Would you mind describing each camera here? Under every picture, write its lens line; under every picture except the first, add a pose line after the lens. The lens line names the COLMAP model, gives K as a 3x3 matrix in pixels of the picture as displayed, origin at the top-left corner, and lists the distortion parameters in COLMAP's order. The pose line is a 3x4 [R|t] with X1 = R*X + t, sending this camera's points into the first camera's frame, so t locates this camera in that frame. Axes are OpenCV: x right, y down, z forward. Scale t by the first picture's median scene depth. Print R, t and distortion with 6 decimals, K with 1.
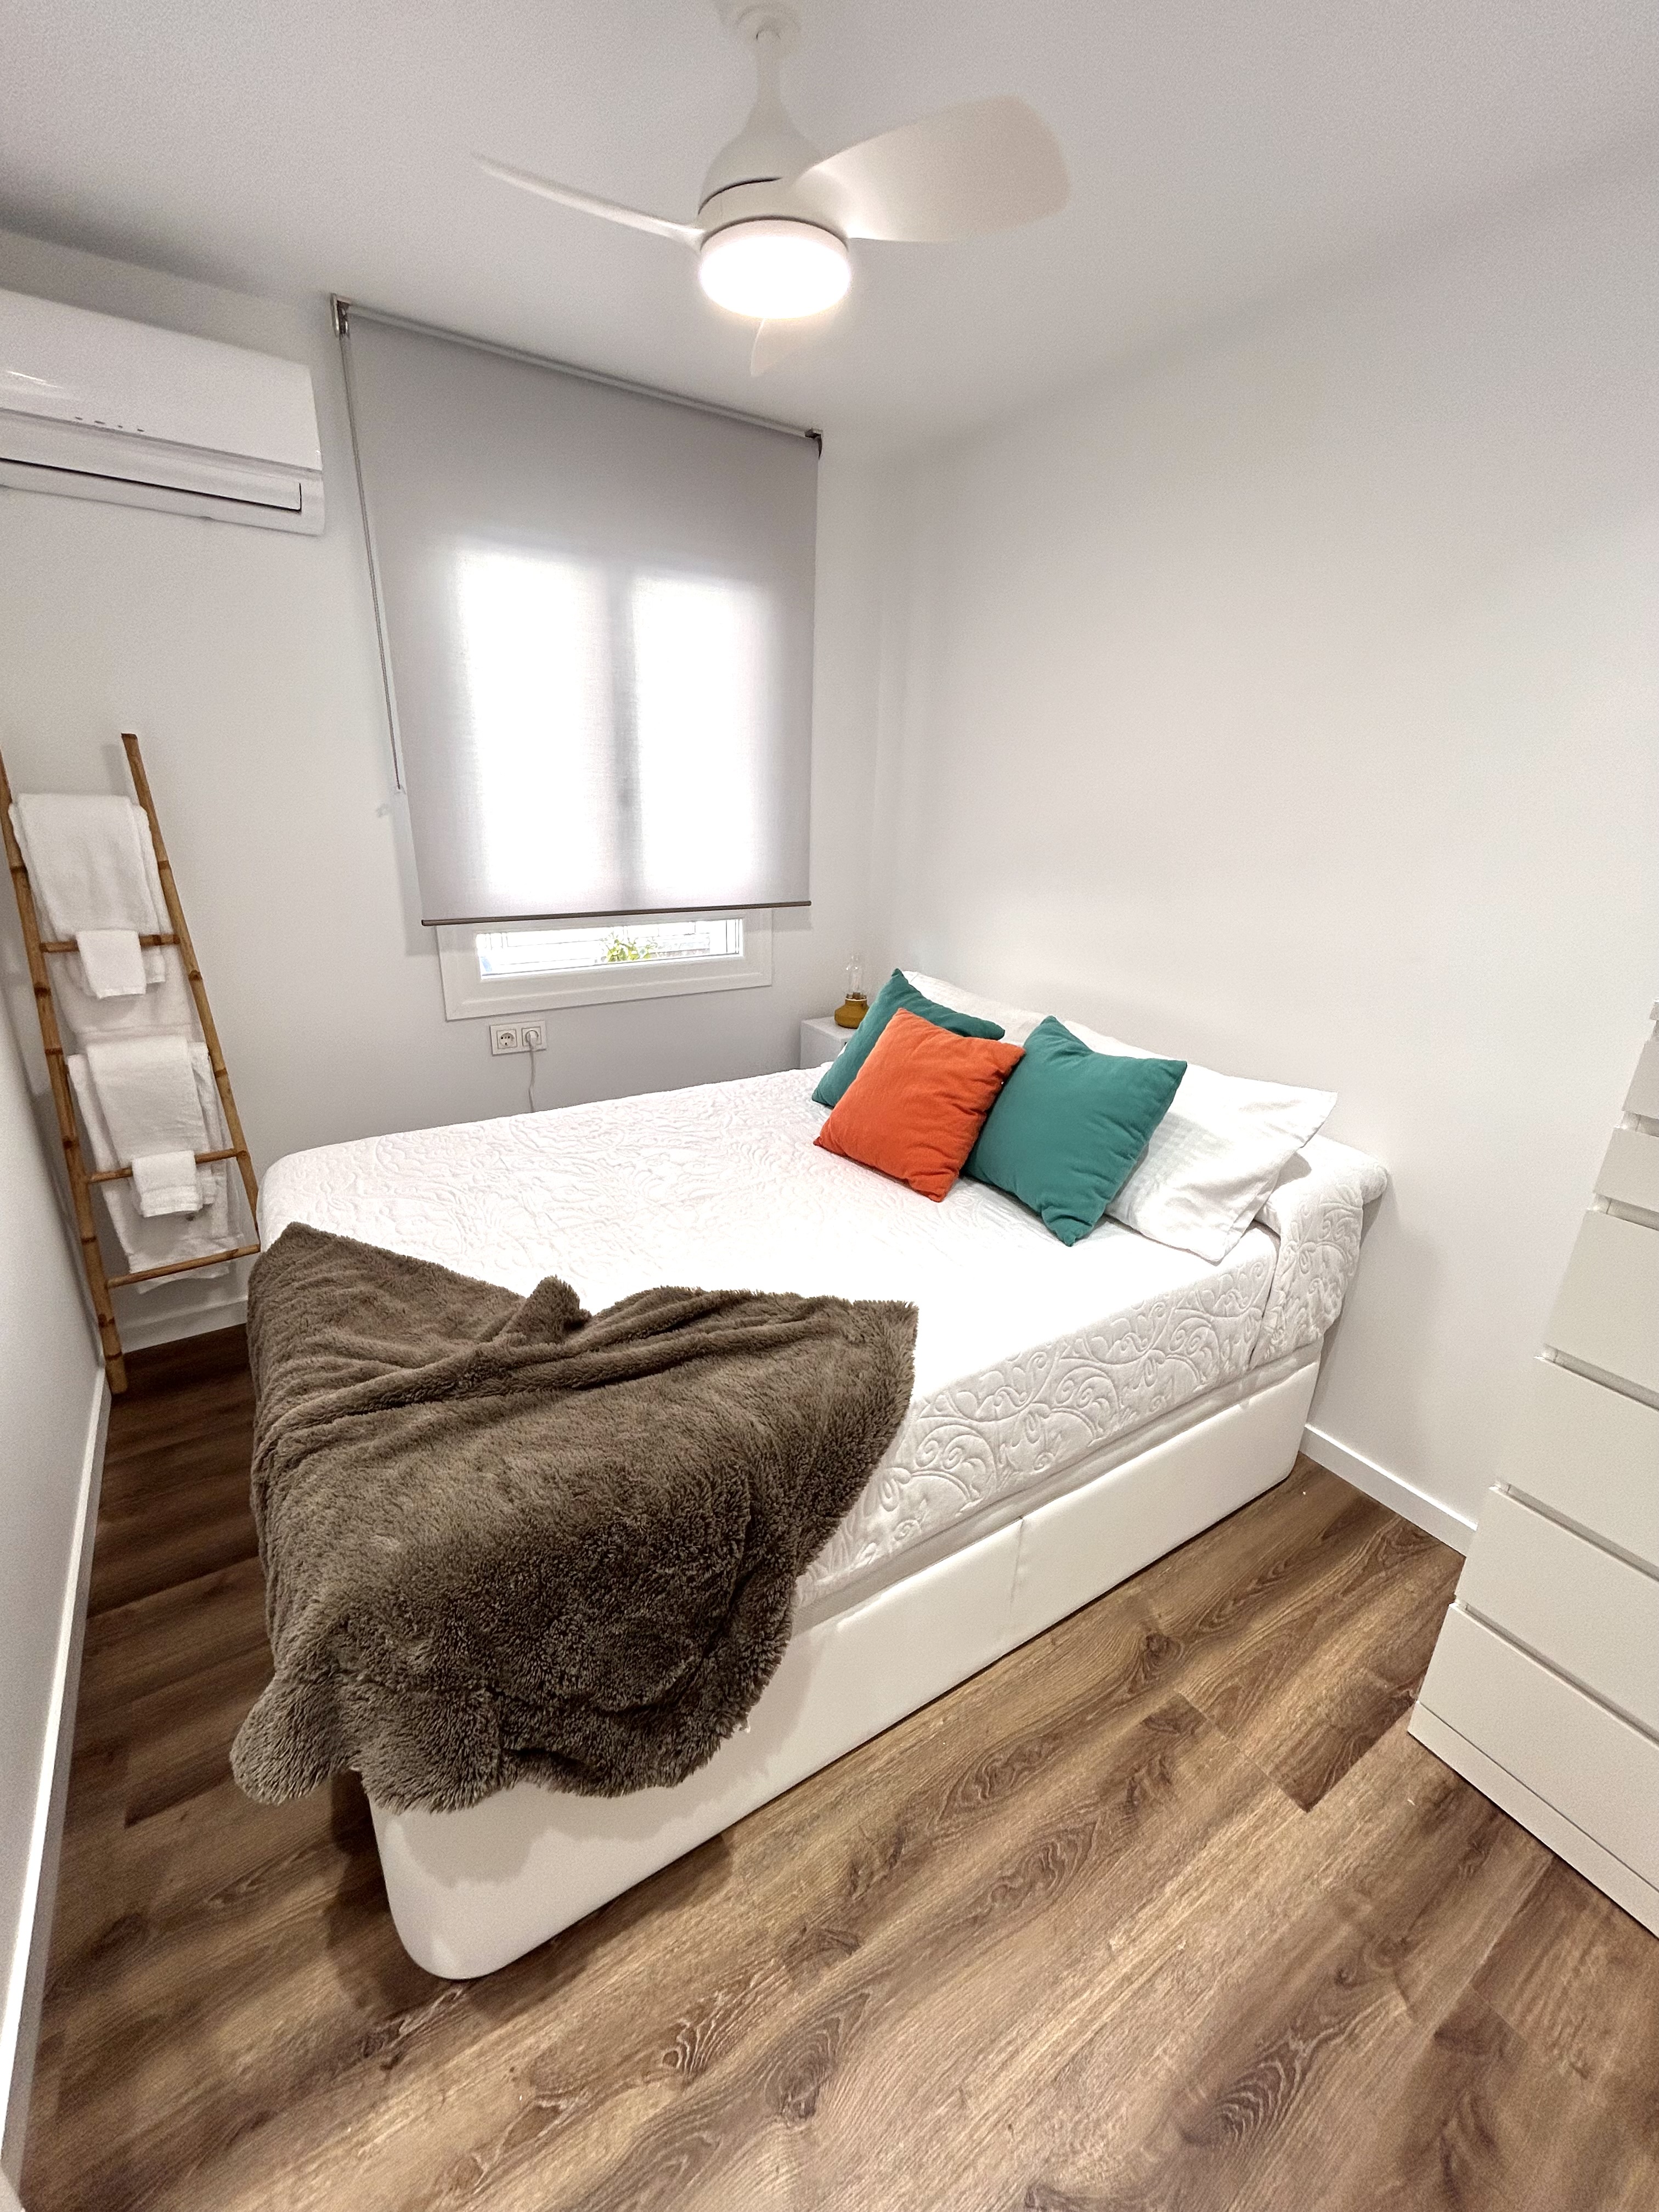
lens RADIAL K [[902.9, 0, 835.6], [0, 902.9, 1112.9], [0, 0, 1]] dist [-0.000129, 0.000780]
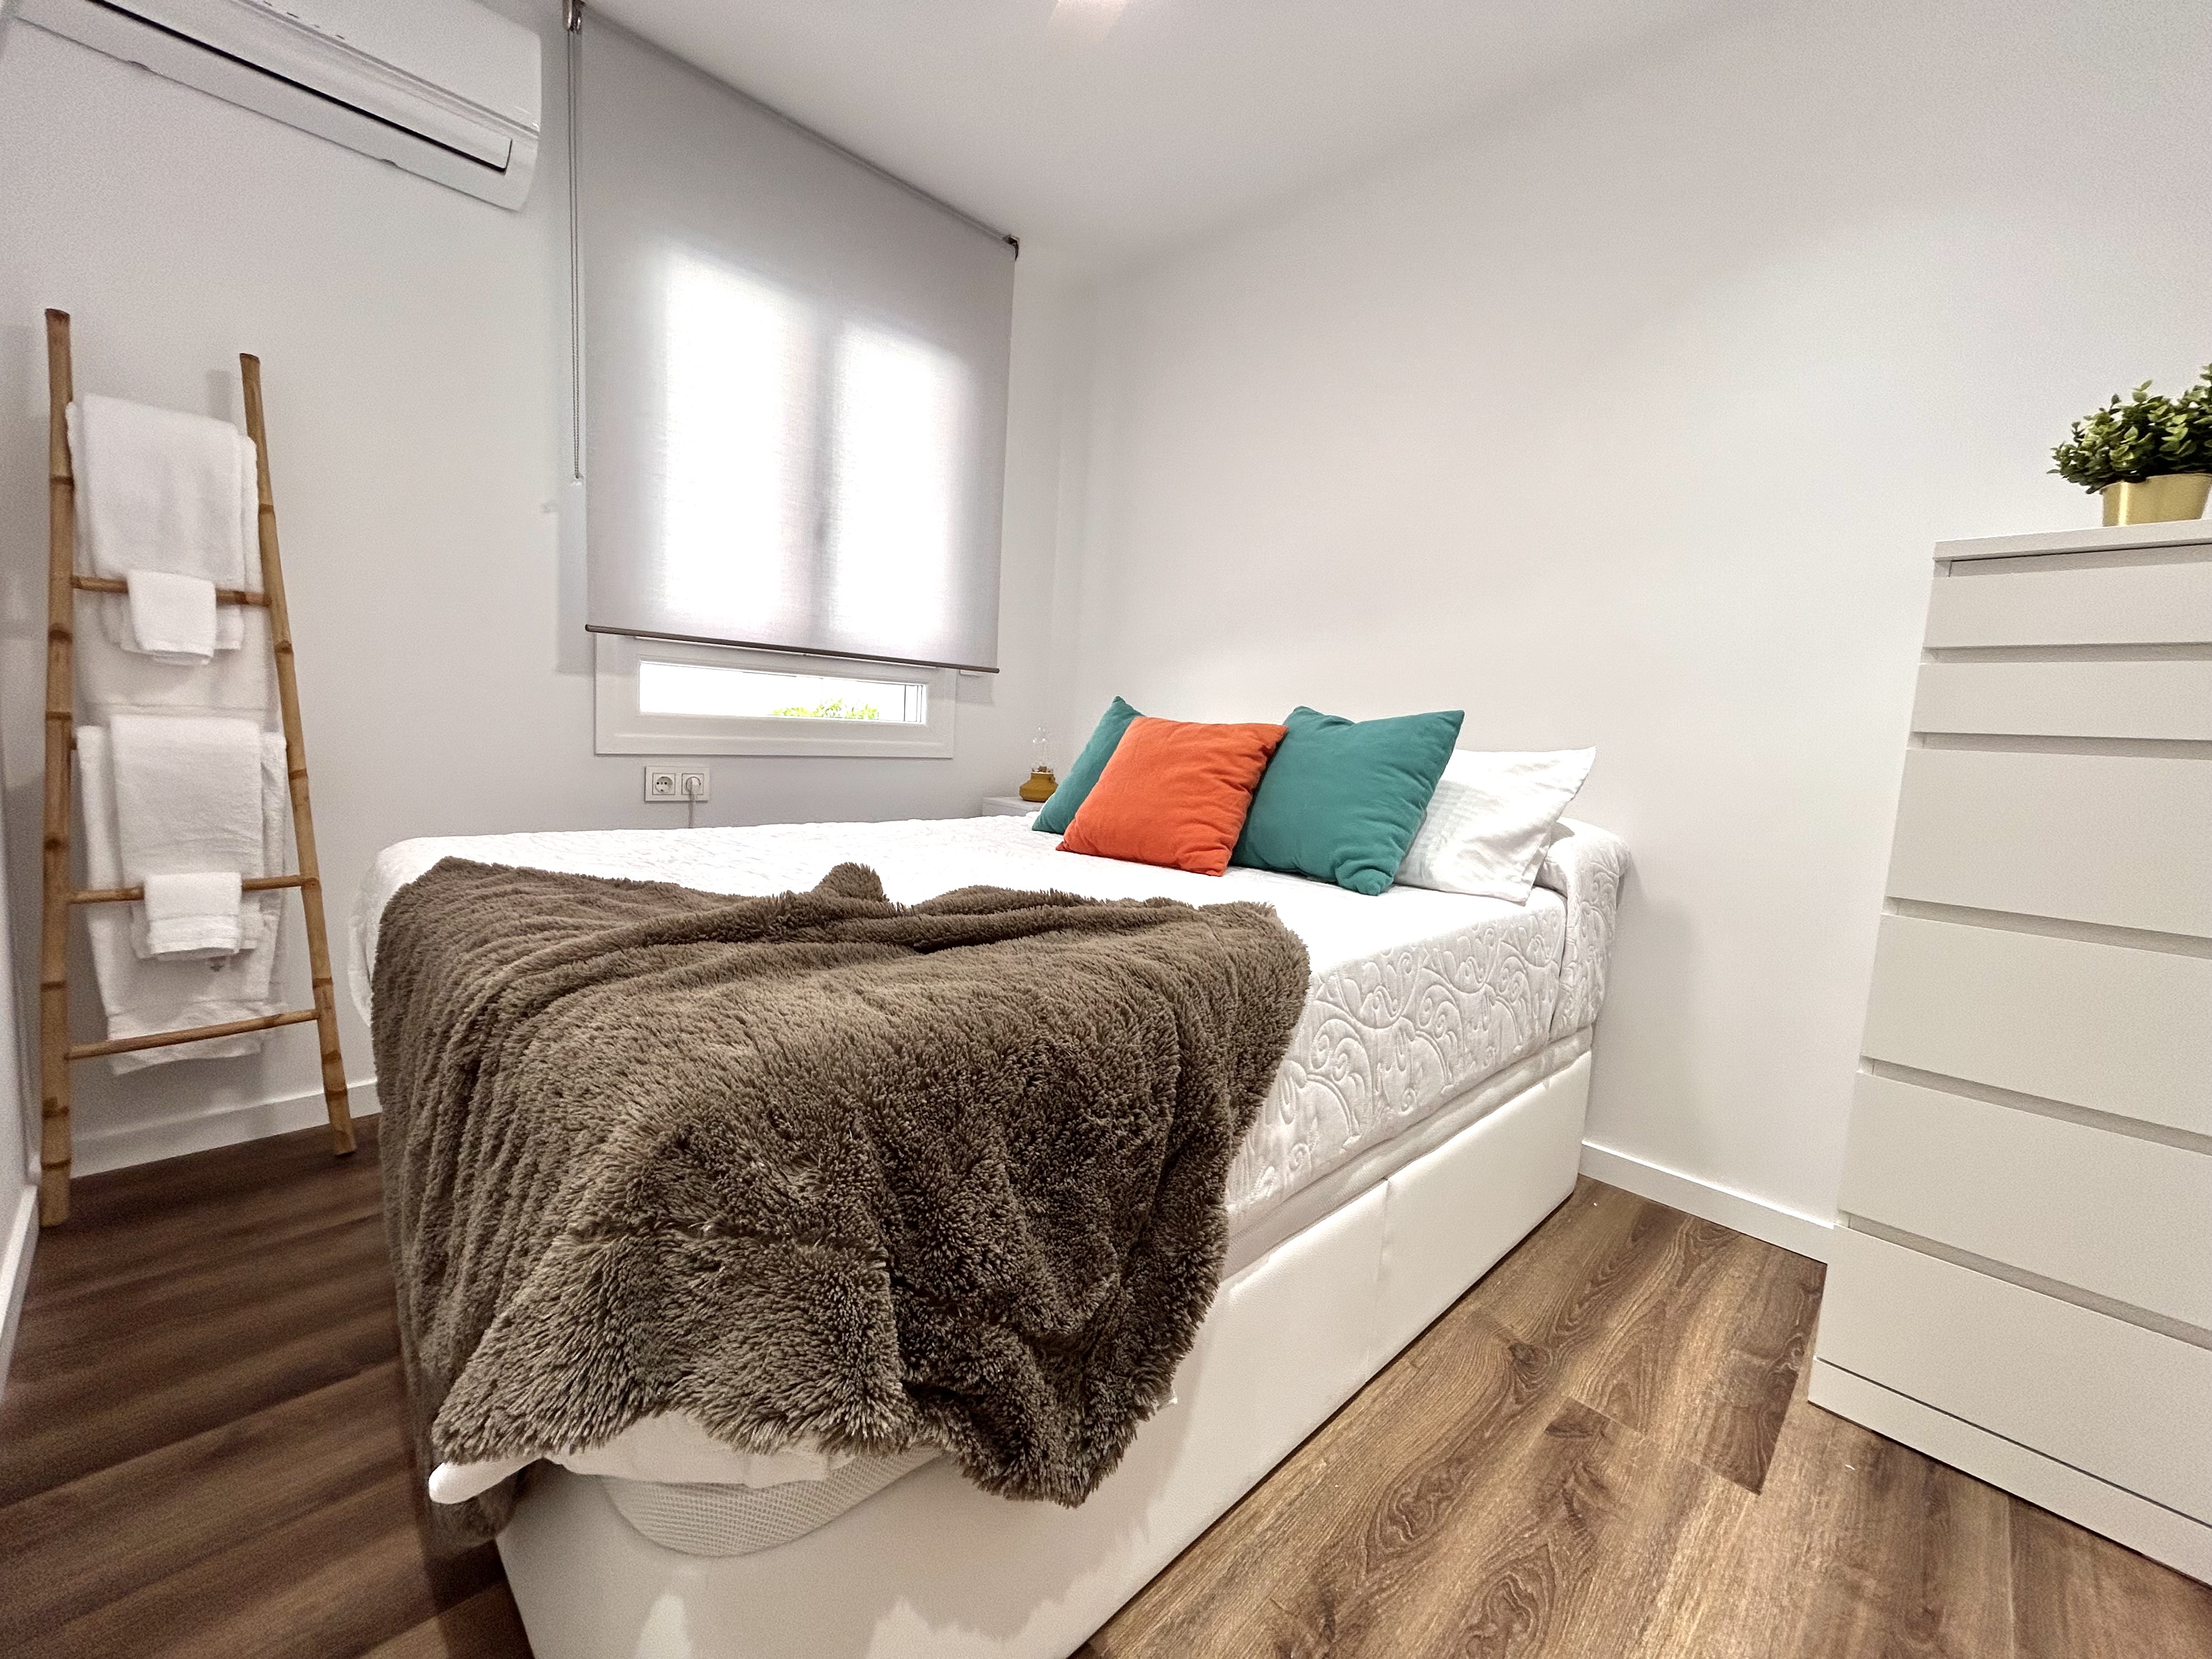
lens RADIAL K [[901.1, 0, 1110.8], [0, 901.1, 826.6], [0, 0, 1]] dist [0.007634, -0.004171]
pose [[0.977245, 0.001775, 0.212108, -0.202653], [0.045930, 0.974470, -0.219770, 0.264770], [-0.207083, 0.224511, 0.952214, 0.148929]]
